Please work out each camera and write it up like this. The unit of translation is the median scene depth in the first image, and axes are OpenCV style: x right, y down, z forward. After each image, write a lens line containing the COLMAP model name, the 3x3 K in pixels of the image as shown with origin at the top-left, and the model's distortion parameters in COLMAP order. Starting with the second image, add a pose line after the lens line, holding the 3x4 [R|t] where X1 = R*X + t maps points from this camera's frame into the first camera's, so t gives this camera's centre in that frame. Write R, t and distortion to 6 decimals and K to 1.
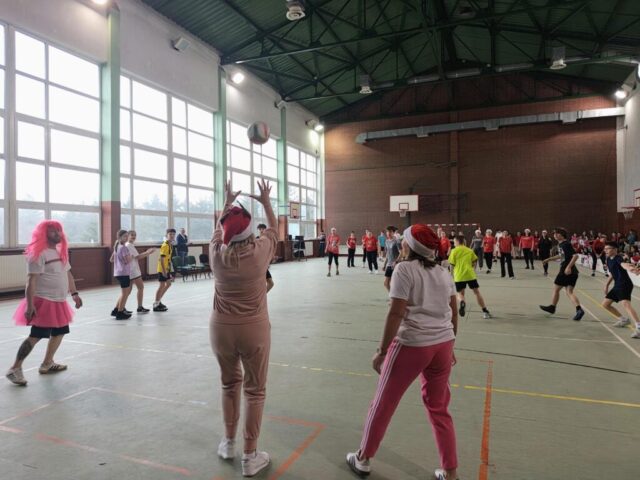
lens RADIAL K [[433.5, 0, 318.1], [0, 433.5, 240.9], [0, 0, 1]] dist [0.054642, -0.091351]
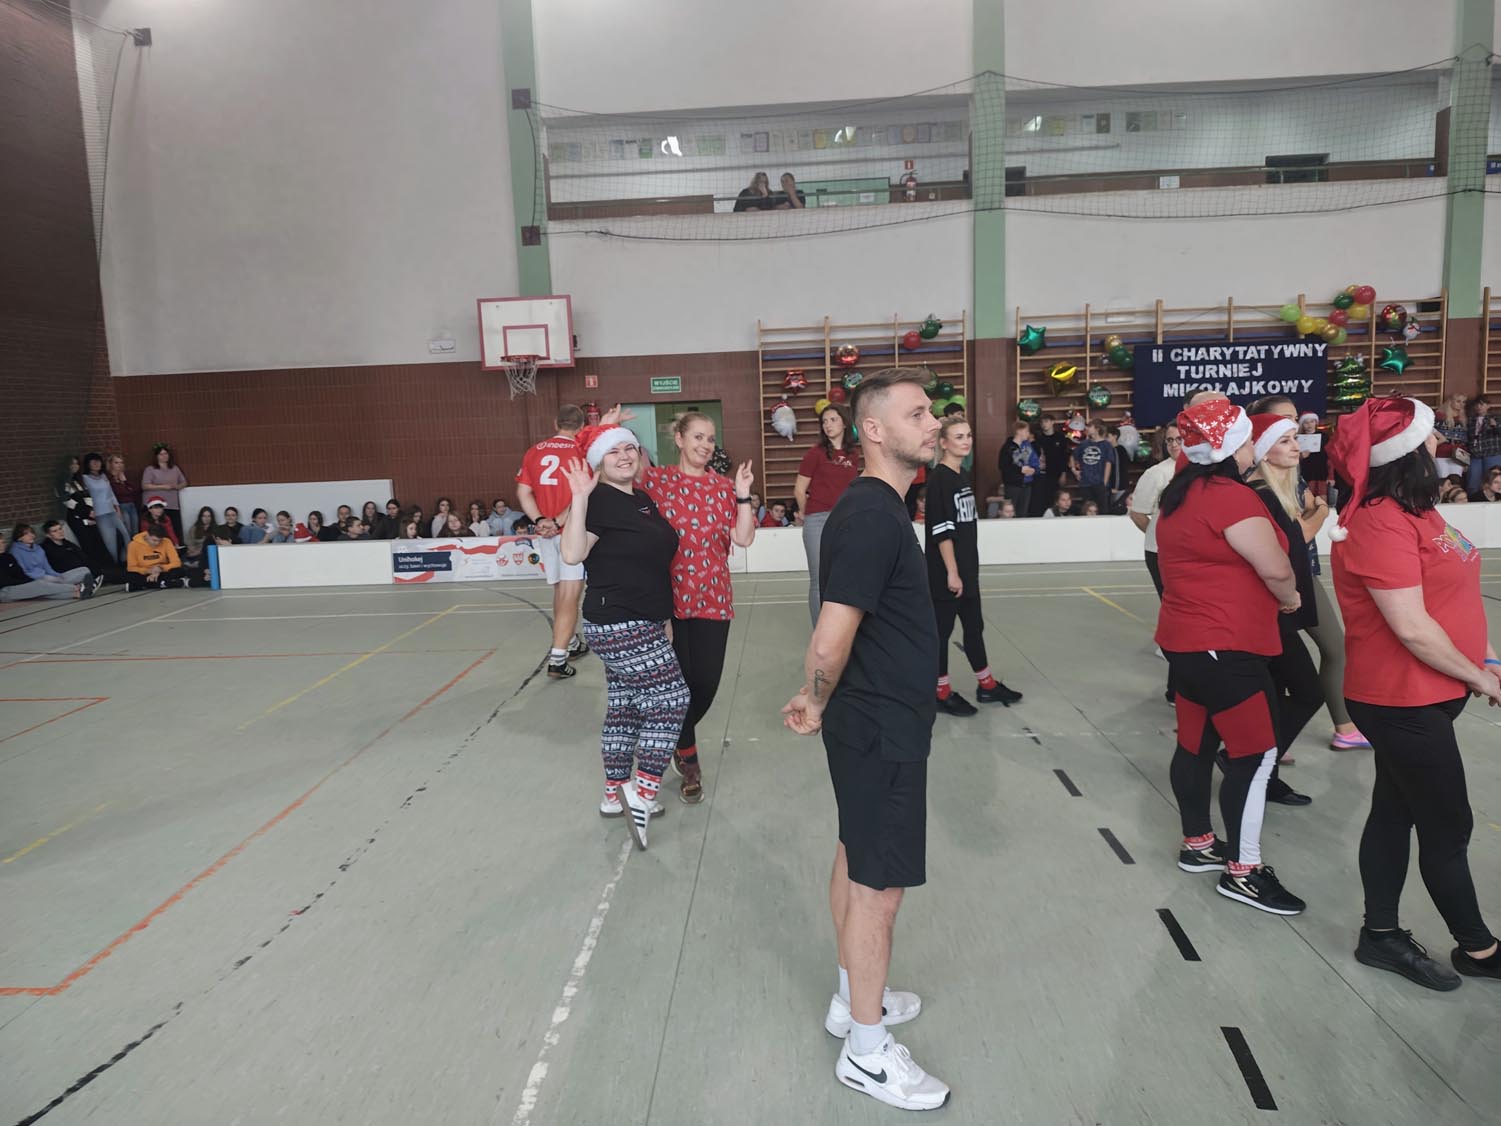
lens RADIAL K [[1035.7, 0, 743.8], [0, 1035.7, 567.3], [0, 0, 1]] dist [0.052531, -0.103854]
pose [[-0.328792, -0.111219, 0.937831, -0.000536], [0.052907, 0.989313, 0.135873, -0.017733], [-0.942919, 0.094292, -0.319393, 0.768331]]
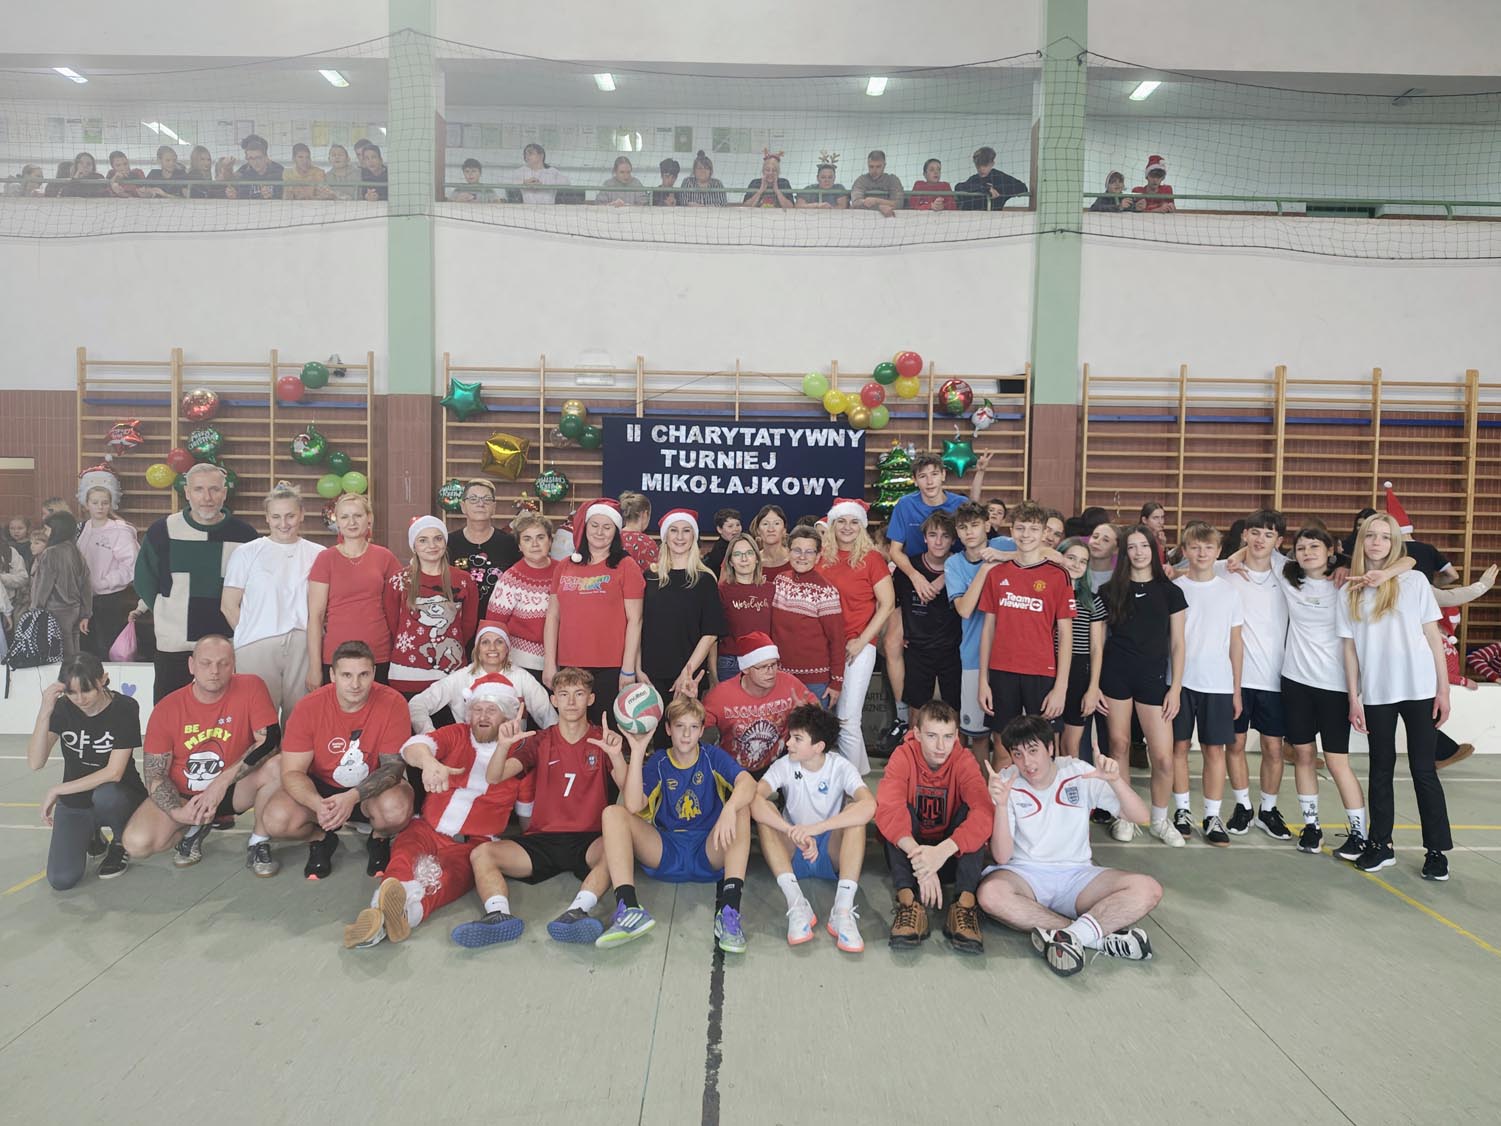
lens RADIAL K [[1057.9, 0, 748.6], [0, 1057.9, 555.4], [0, 0, 1]] dist [0.073411, -0.145196]
pose [[-0.375825, -0.052617, 0.925196, 0.062127], [-0.002702, 0.998445, 0.055686, -0.018234], [-0.926687, 0.018429, -0.375382, 0.509633]]
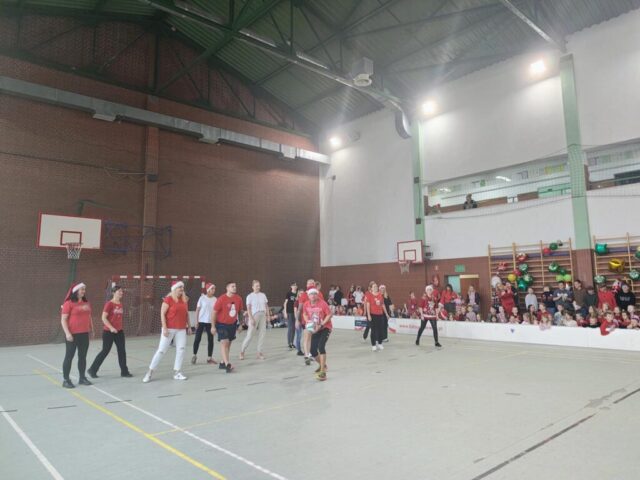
lens RADIAL K [[456.4, 0, 322.8], [0, 456.4, 227.5], [0, 0, 1]] dist [0.070251, -0.132232]
pose [[0.438775, 0.120041, 0.890543, -0.150402], [0.023266, 0.989187, -0.144801, -0.008378], [-0.898296, 0.084255, 0.431238, 0.517106]]
